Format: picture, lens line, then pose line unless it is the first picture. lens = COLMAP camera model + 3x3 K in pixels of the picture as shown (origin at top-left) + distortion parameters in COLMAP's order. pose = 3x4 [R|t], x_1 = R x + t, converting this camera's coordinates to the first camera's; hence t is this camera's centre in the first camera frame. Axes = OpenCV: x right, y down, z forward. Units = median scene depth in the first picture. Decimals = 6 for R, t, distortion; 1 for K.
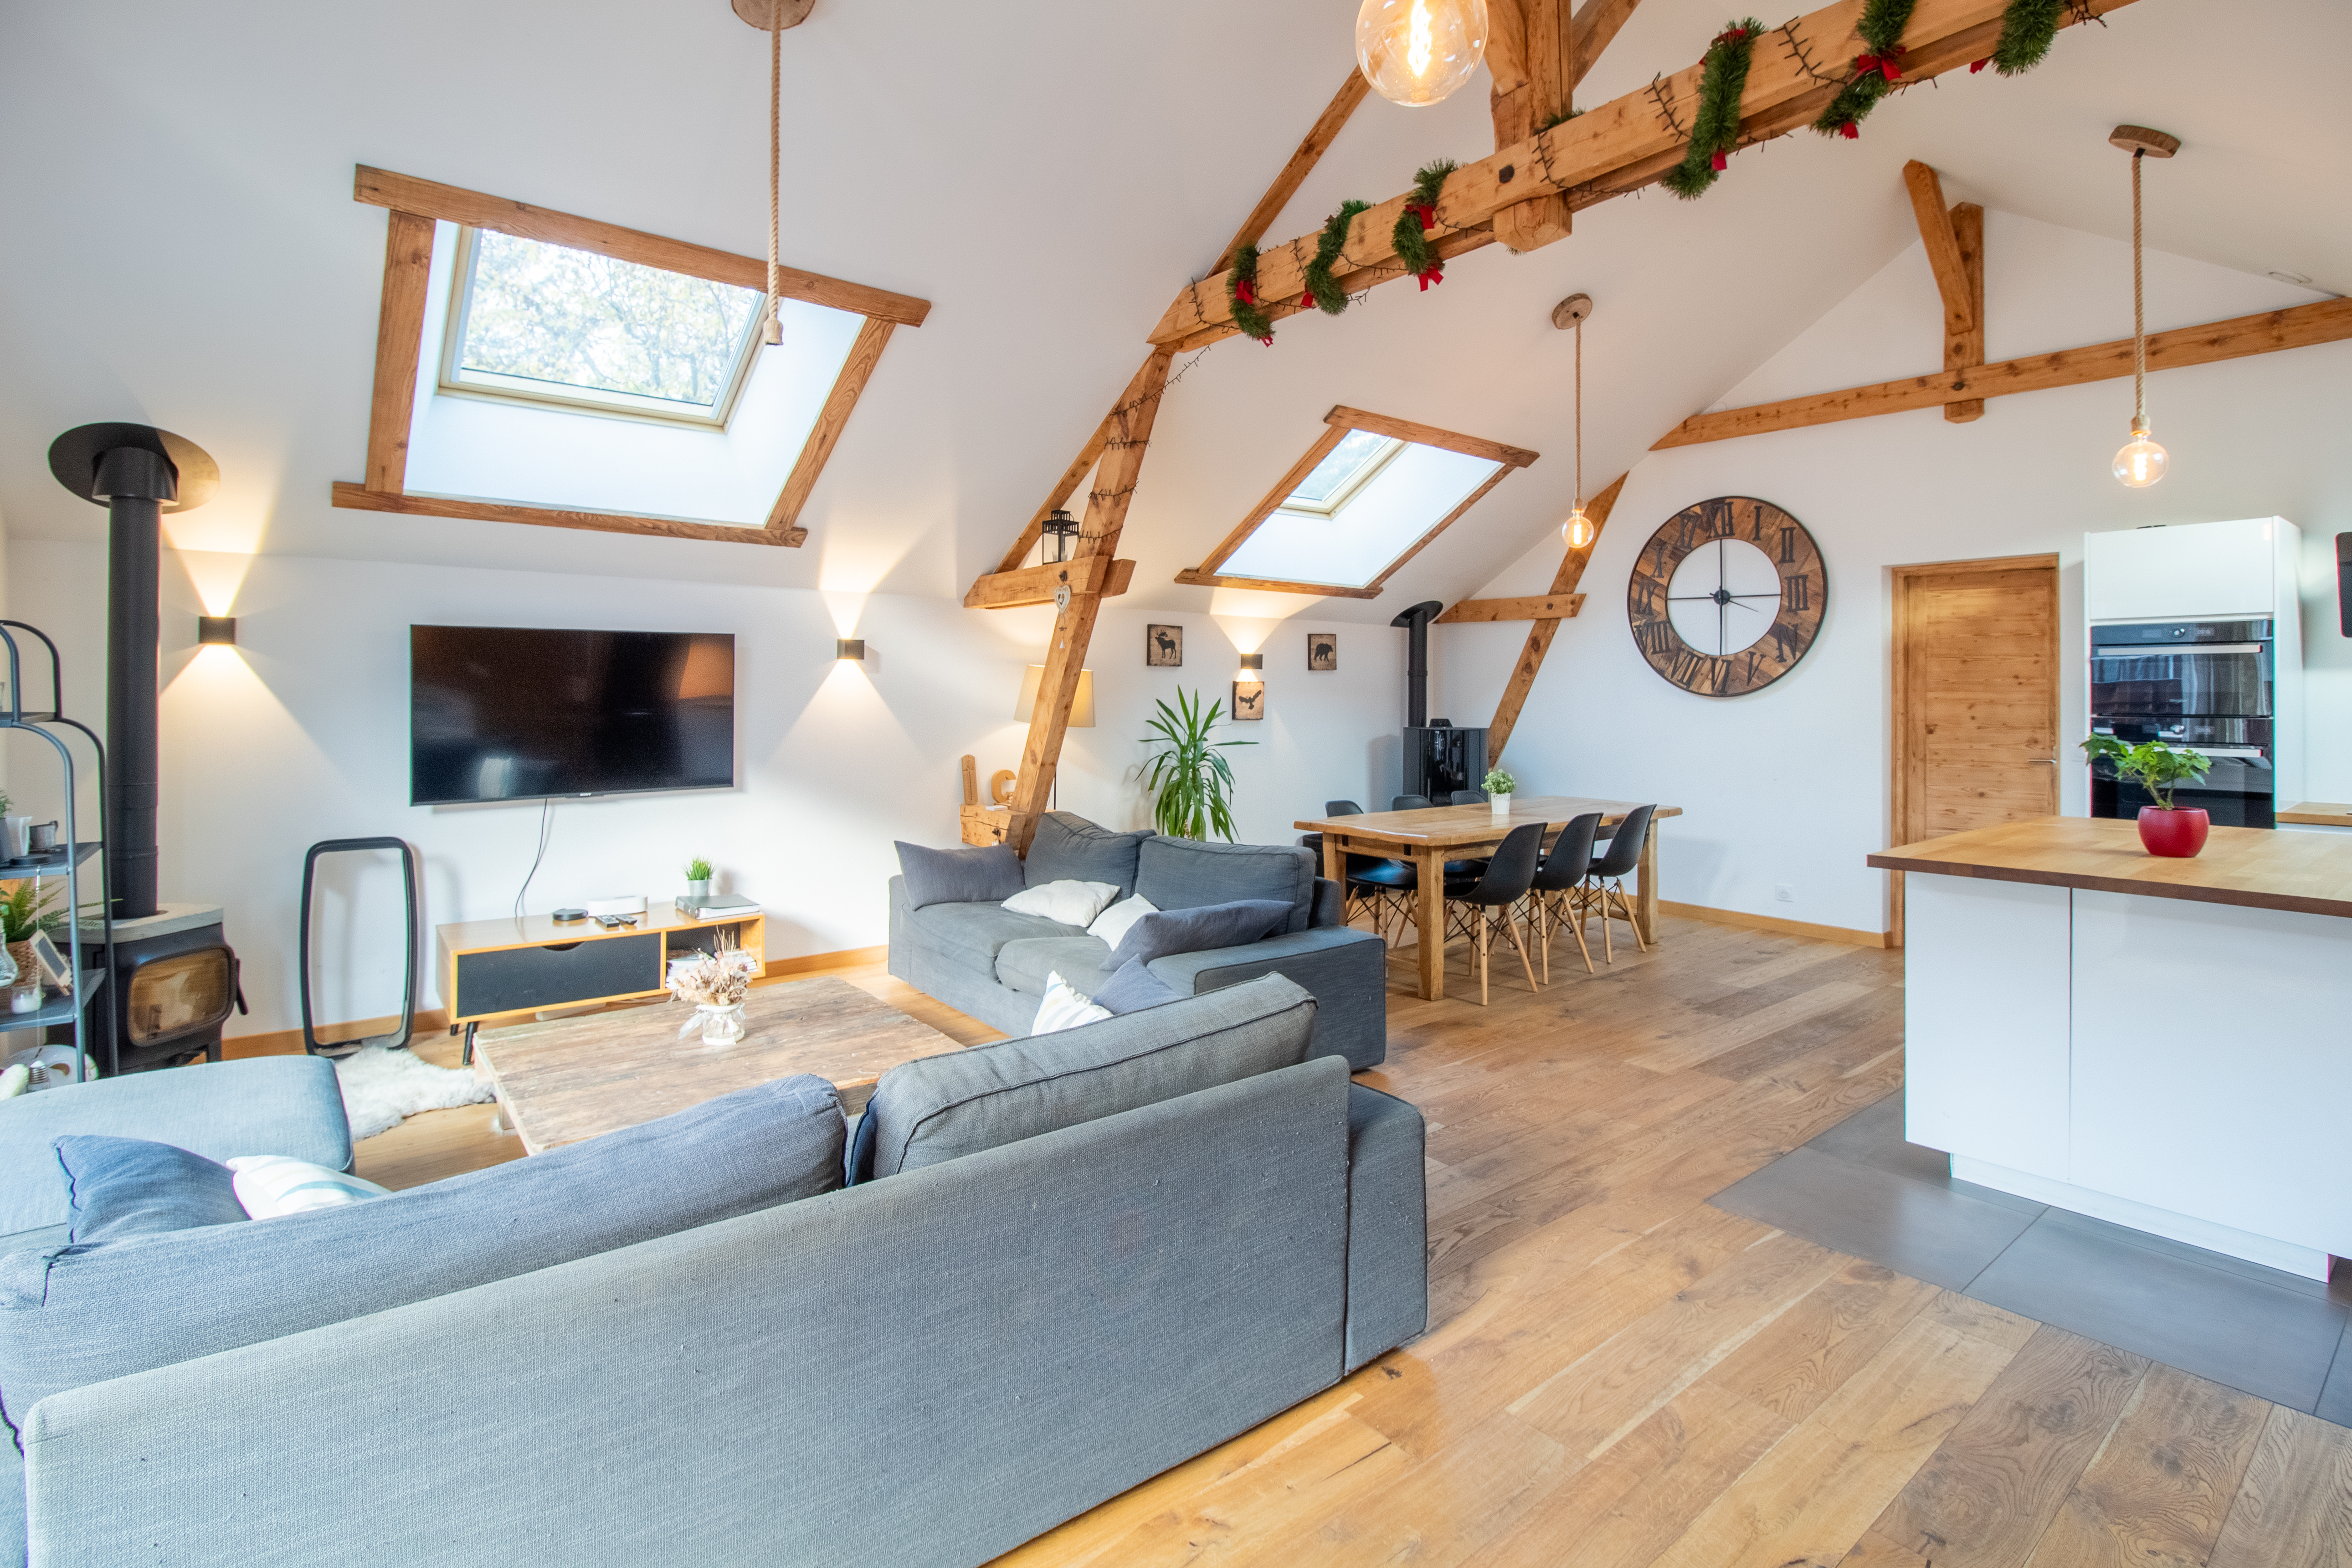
lens RADIAL K [[1111.3, 0, 1170.2], [0, 1111.3, 699.6], [0, 0, 1]] dist [0.000974, -0.000040]
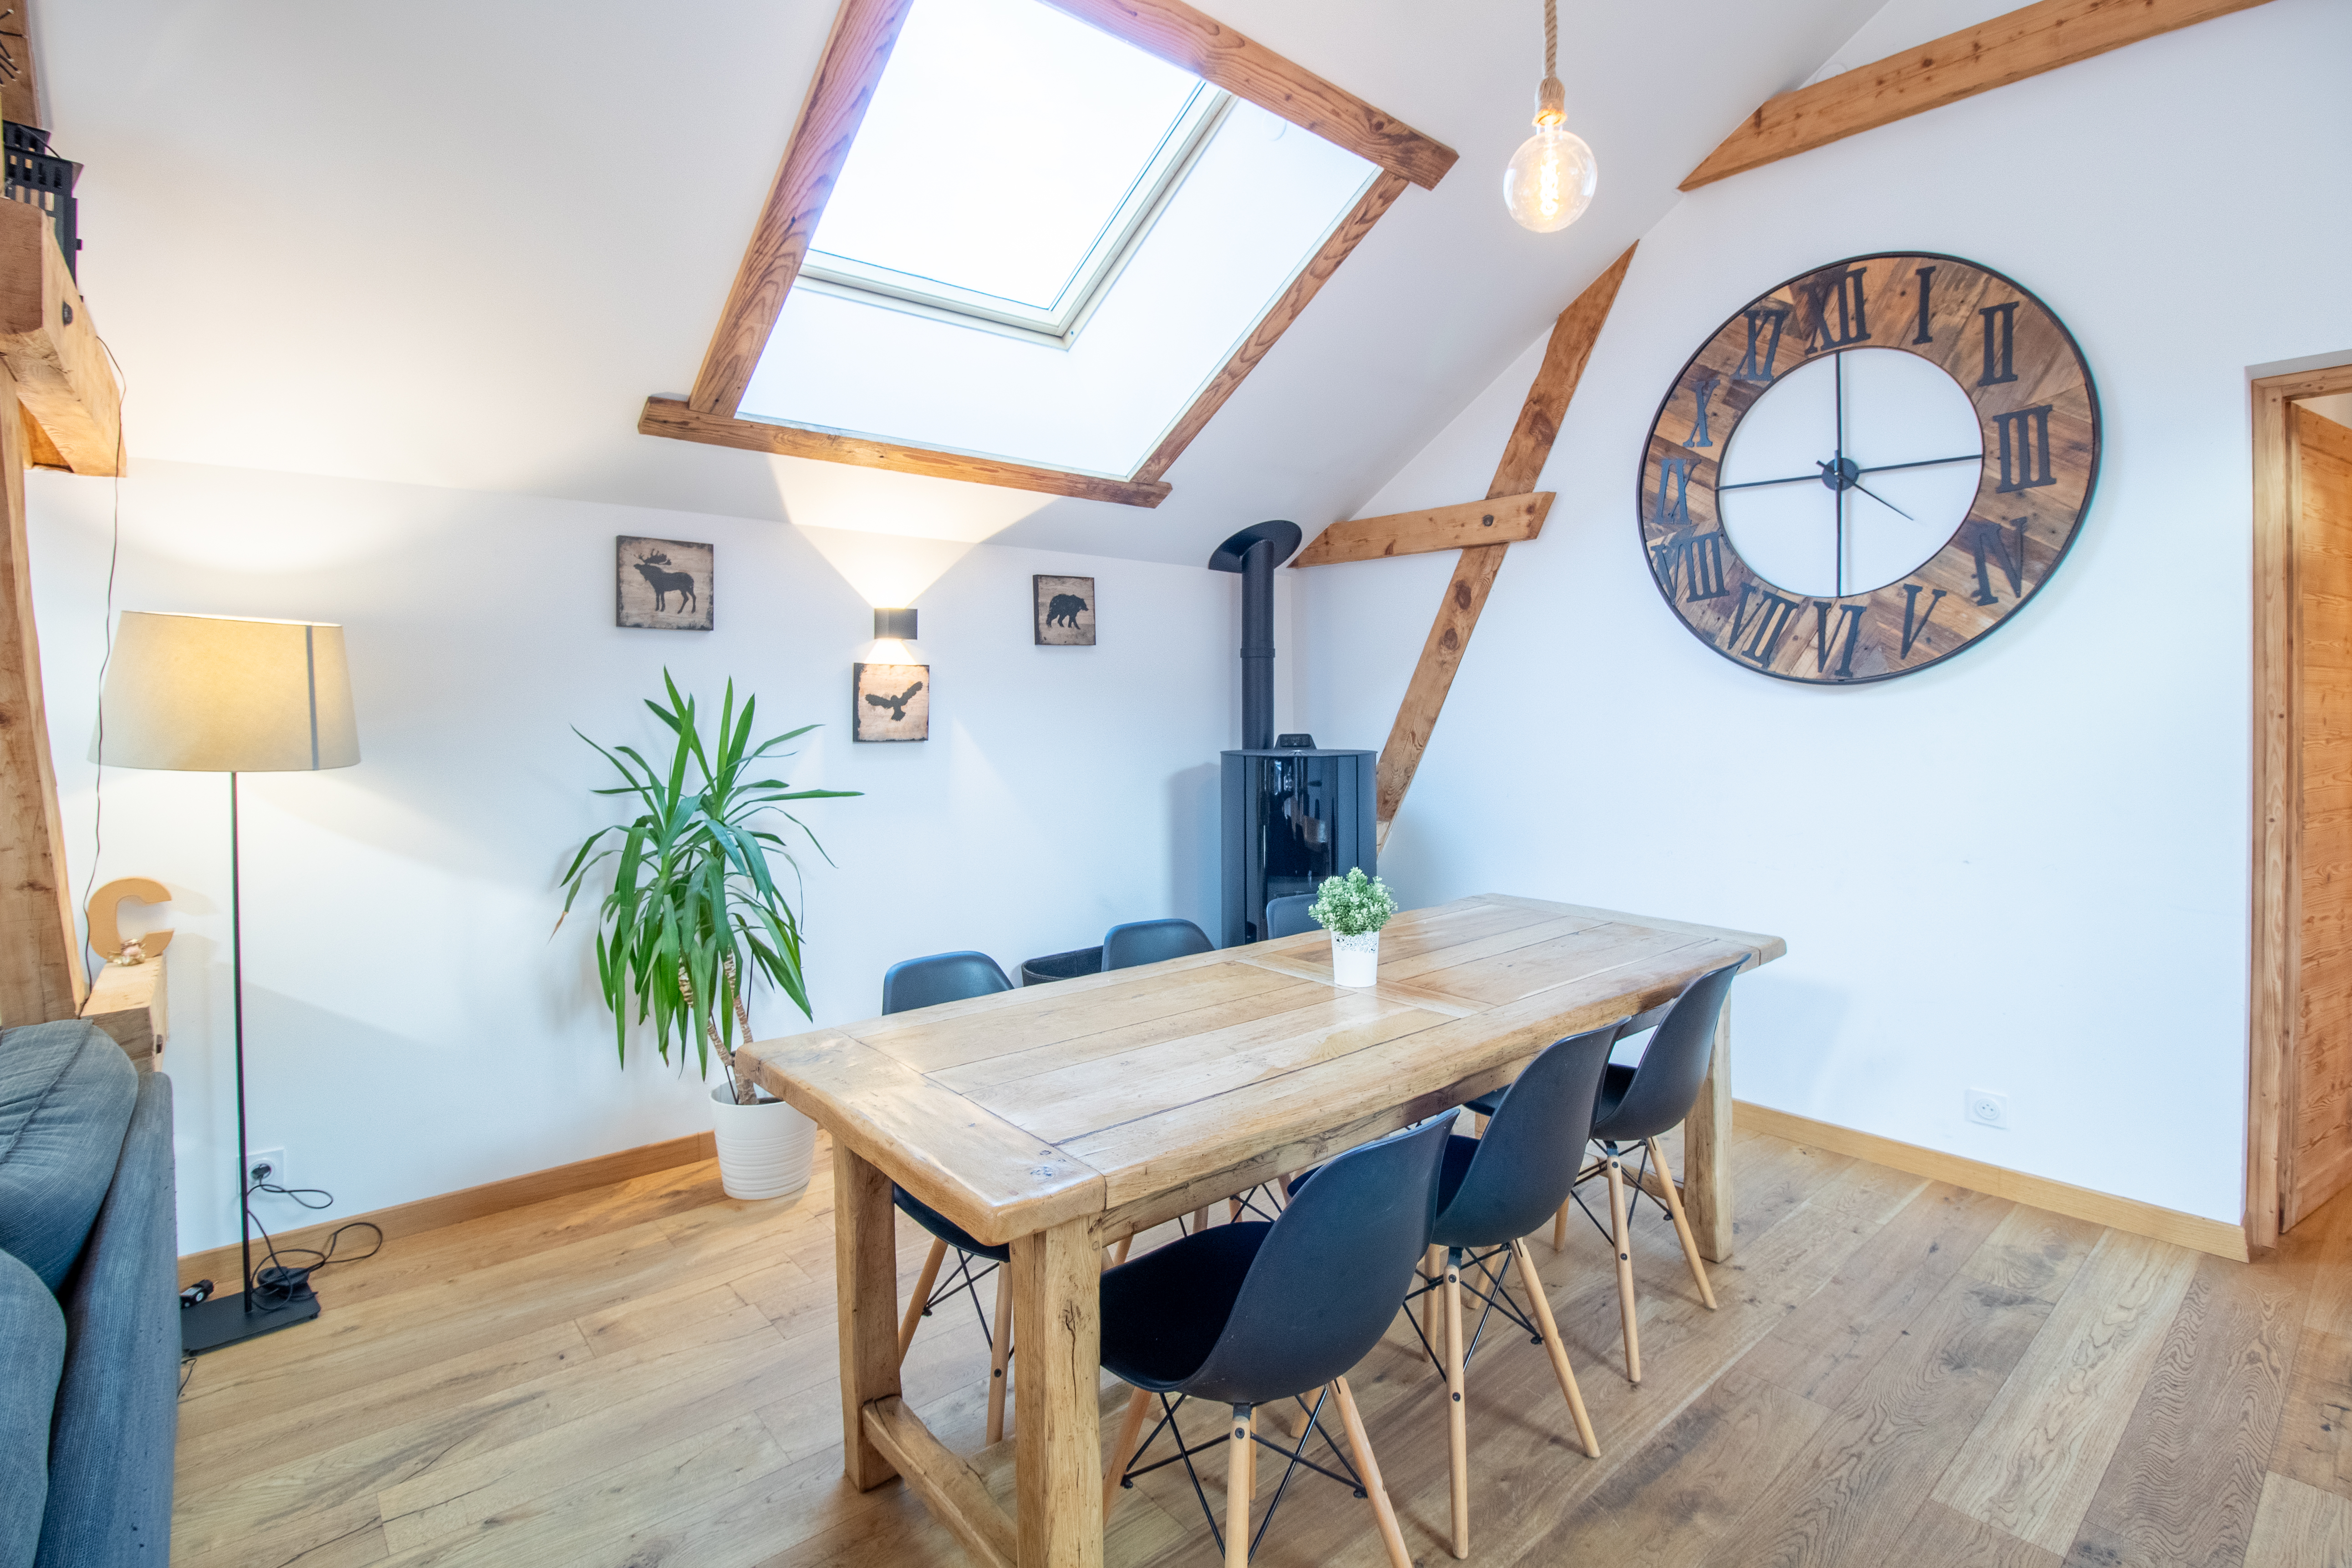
lens RADIAL K [[1144.6, 0, 1180.2], [0, 1144.6, 727.0], [0, 0, 1]] dist [-0.002833, -0.000458]
pose [[0.998476, -0.010334, 0.054207, 0.185948], [0.009598, 0.999858, 0.013818, 0.006188], [-0.054342, -0.013277, 0.998434, 0.521754]]
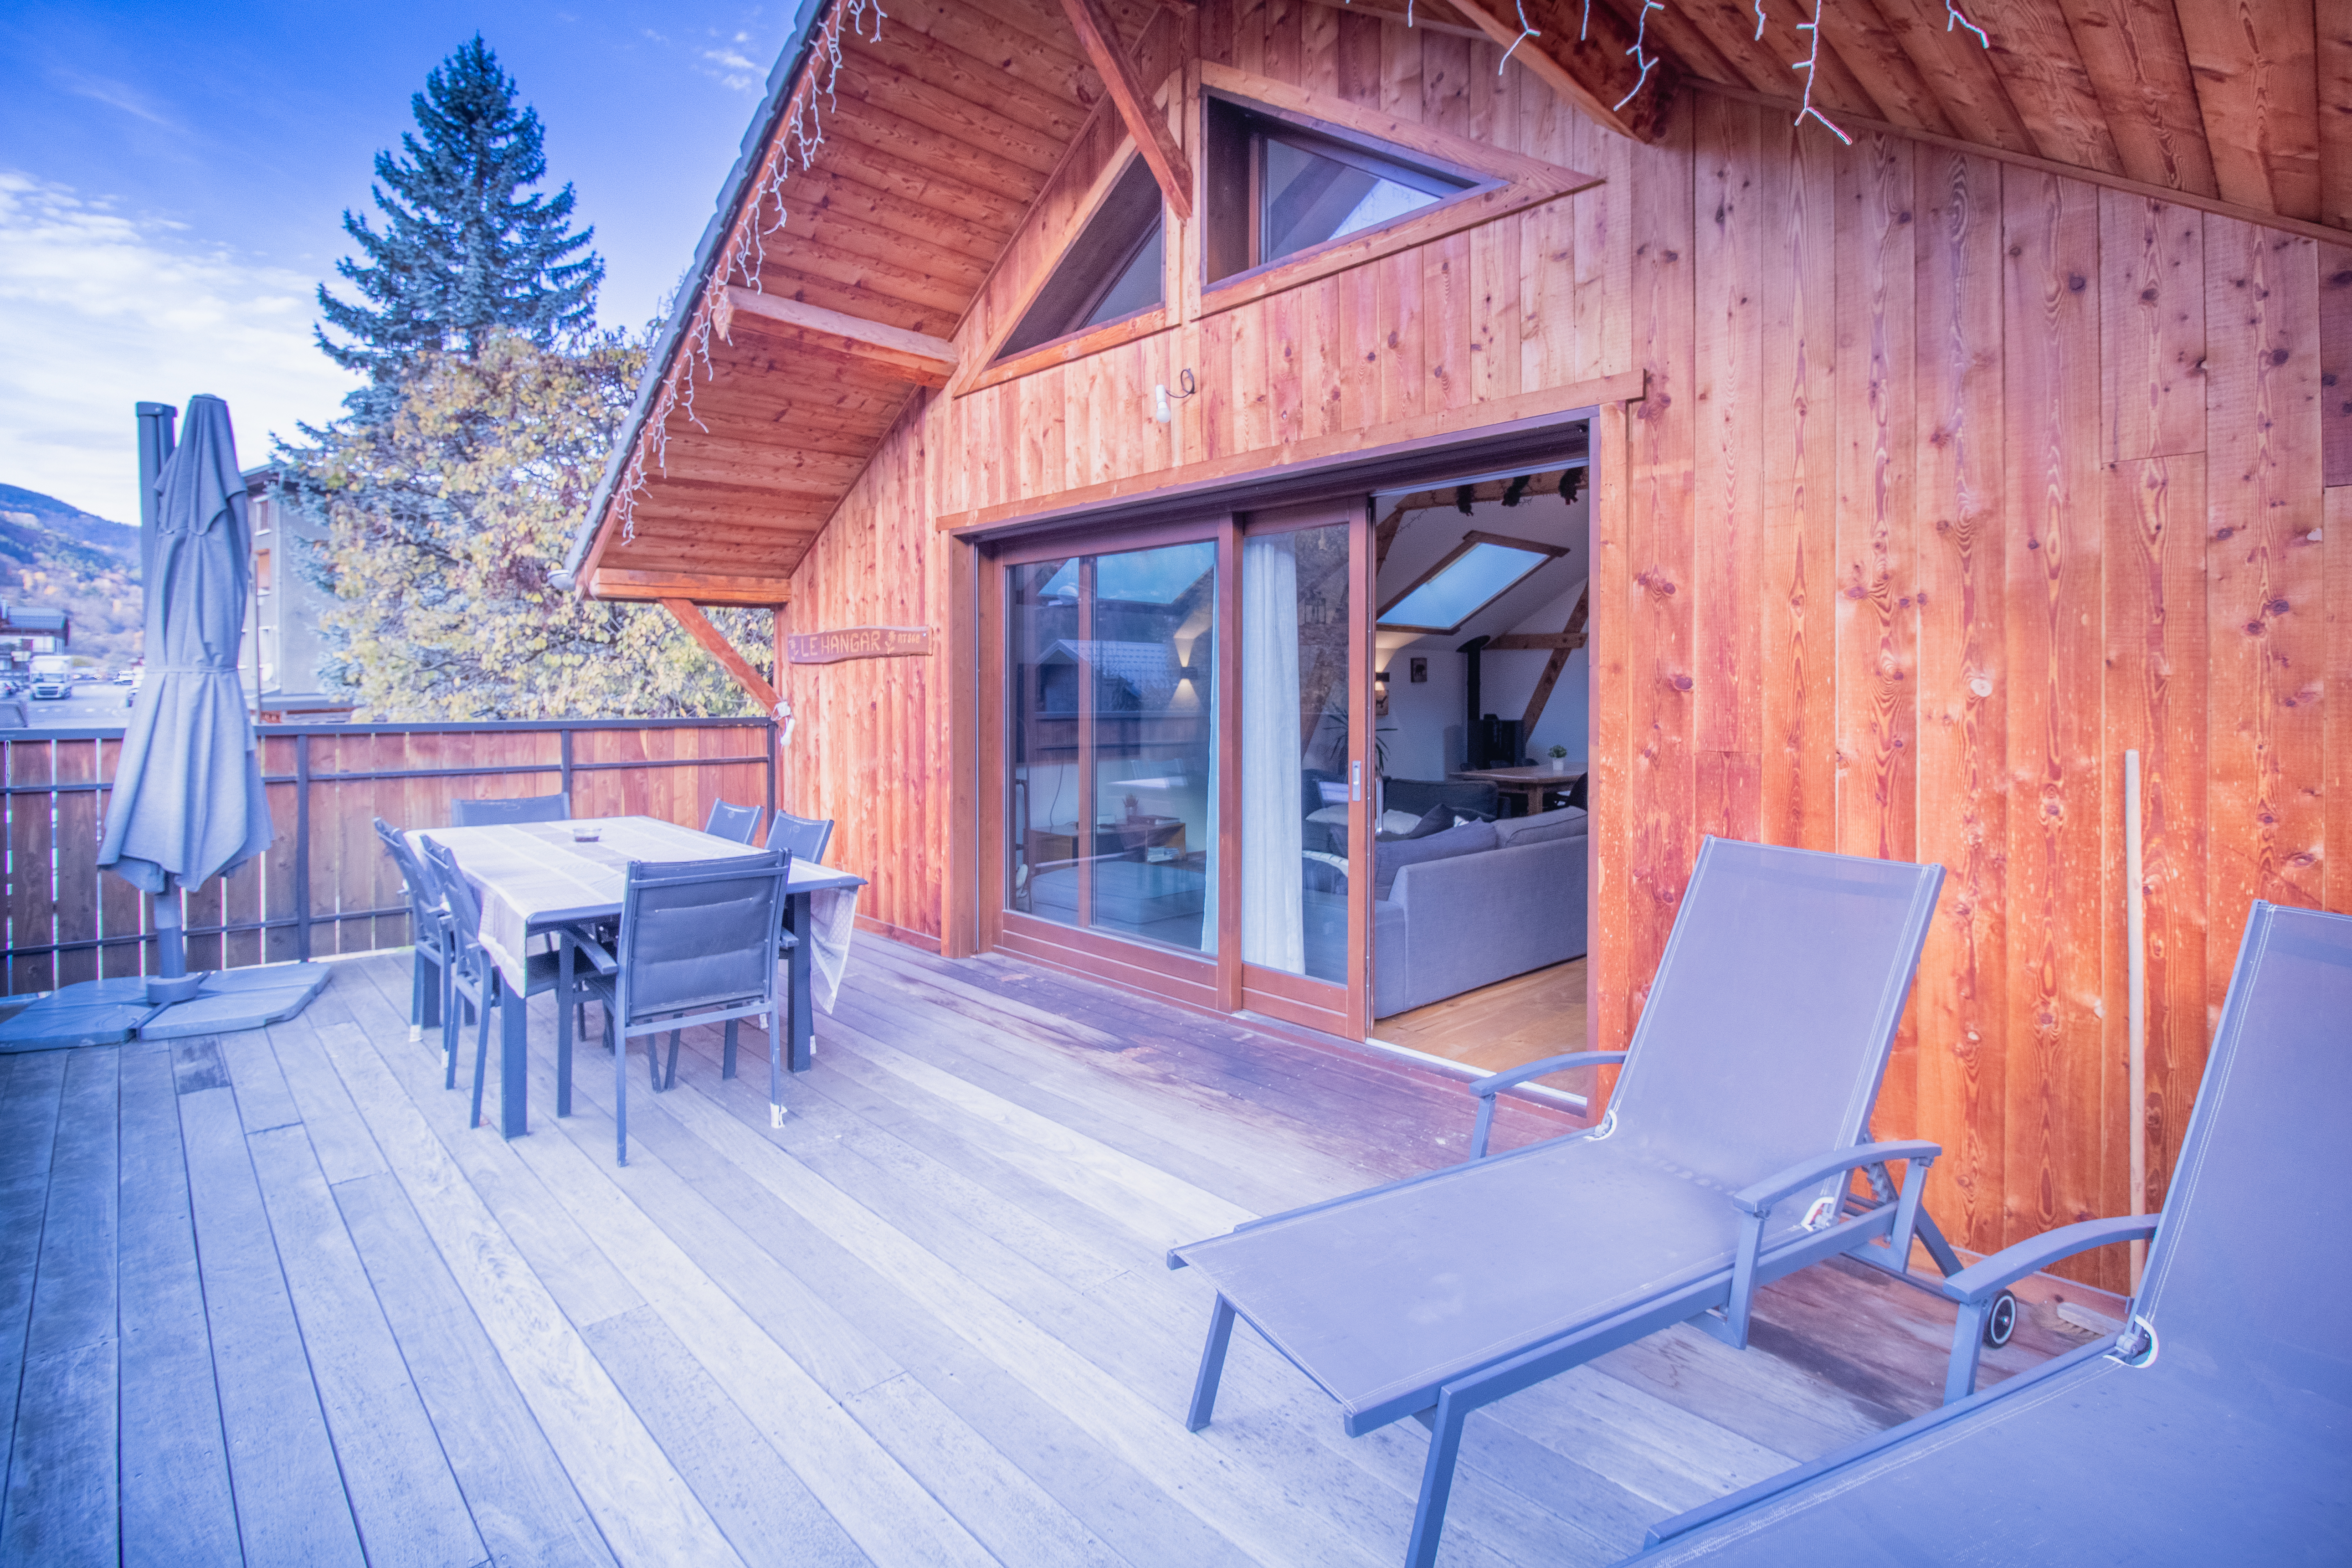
lens RADIAL K [[1111.3, 0, 1170.2], [0, 1111.3, 699.6], [0, 0, 1]] dist [0.000974, -0.000040]
pose [[0.996233, -0.001549, 0.086702, -0.382047], [0.001617, 0.999998, -0.000721, -0.002085], [-0.086701, 0.000859, 0.996234, -0.552357]]
